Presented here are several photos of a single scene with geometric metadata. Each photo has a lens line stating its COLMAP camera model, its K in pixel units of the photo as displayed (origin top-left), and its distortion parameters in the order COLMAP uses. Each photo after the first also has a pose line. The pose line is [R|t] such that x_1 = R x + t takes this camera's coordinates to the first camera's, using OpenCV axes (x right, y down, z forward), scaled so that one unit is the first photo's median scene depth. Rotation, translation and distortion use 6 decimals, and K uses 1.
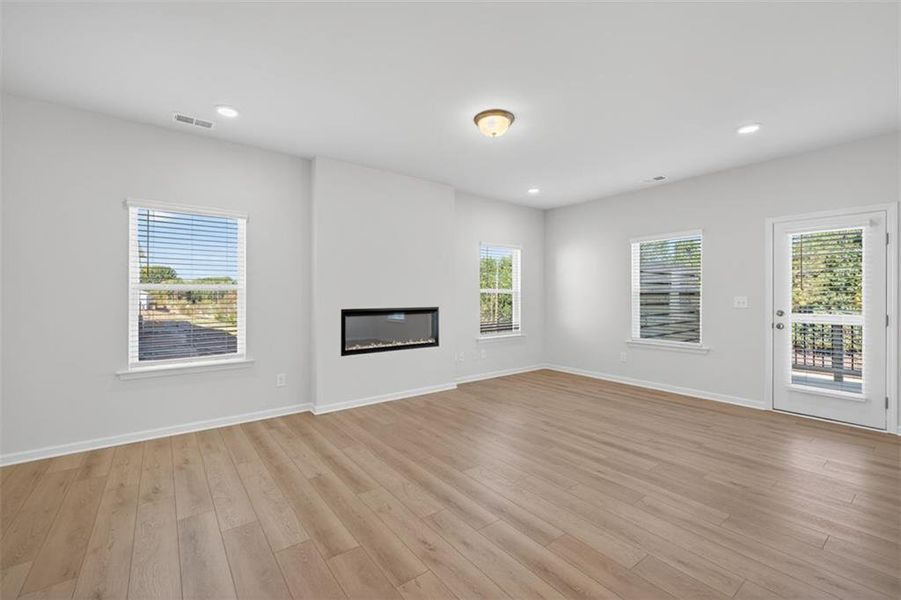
lens RADIAL K [[378.2, 0, 450.5], [0, 378.2, 296.0], [0, 0, 1]] dist [0.008841, -0.000315]
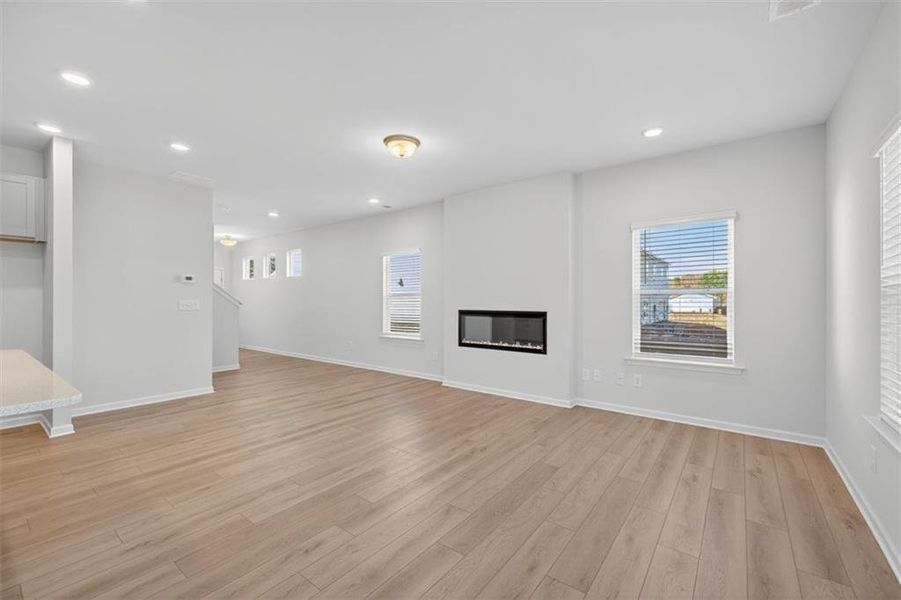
lens RADIAL K [[377.3, 0, 452.1], [0, 377.3, 299.4], [0, 0, 1]] dist [0.002277, -0.000475]
pose [[0.263910, -0.001696, -0.964546, 0.948504], [0.000688, 0.999999, -0.001570, 0.001580], [0.964547, -0.000249, 0.263911, 0.648898]]
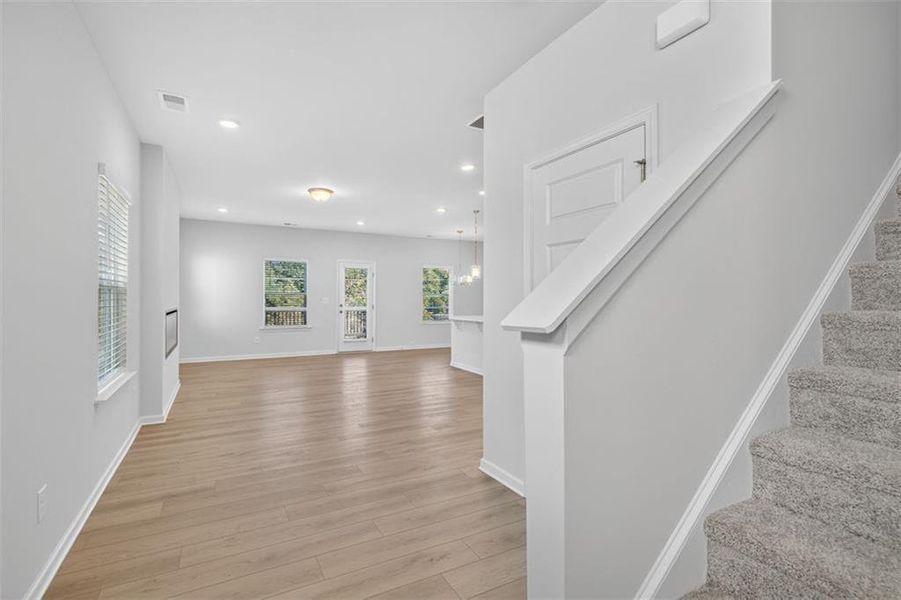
lens RADIAL K [[394.8, 0, 415.1], [0, 394.8, 297.8], [0, 0, 1]] dist [0.002009, 0.000013]
pose [[0.183632, 0.002151, 0.982993, -1.159857], [-0.005307, 0.999985, -0.001197, 0.002051], [-0.982981, -0.004997, 0.183641, 0.206754]]
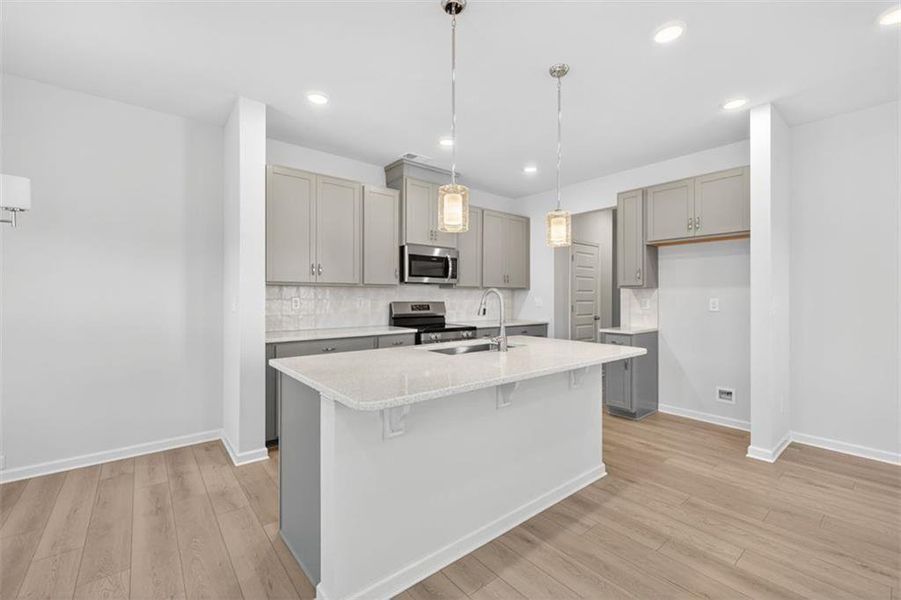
lens RADIAL K [[378.2, 0, 450.5], [0, 378.2, 296.0], [0, 0, 1]] dist [0.008841, -0.000315]
pose [[-0.999351, -0.001068, -0.036003, 0.506507], [-0.000929, 0.999992, -0.003899, 0.000810], [0.036006, -0.003863, -0.999344, 0.724115]]
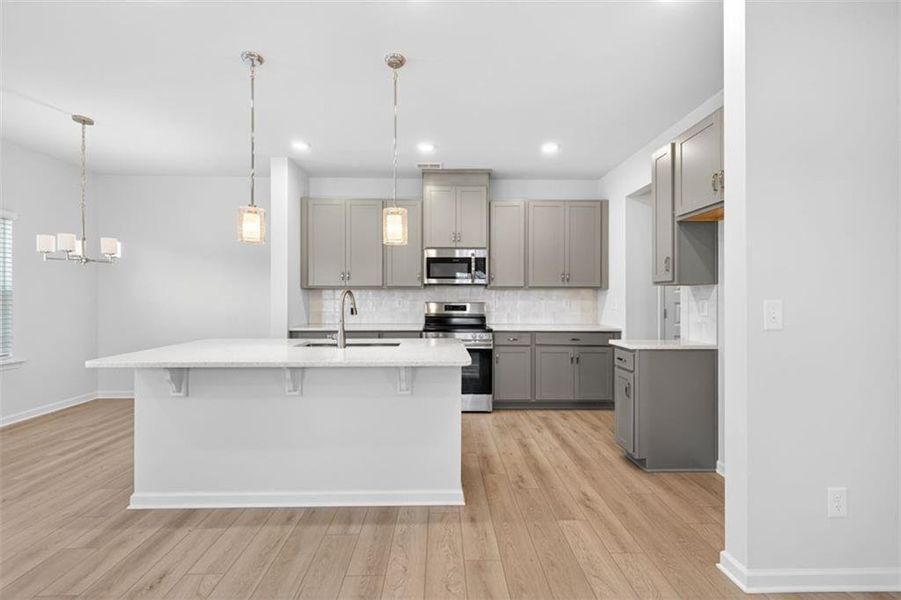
lens RADIAL K [[378.2, 0, 450.5], [0, 378.2, 296.0], [0, 0, 1]] dist [0.008841, -0.000315]
pose [[-0.808553, 0.001143, 0.588422, -0.089560], [-0.002734, 0.999980, -0.005699, 0.001081], [-0.588417, -0.006217, -0.808534, 0.546970]]
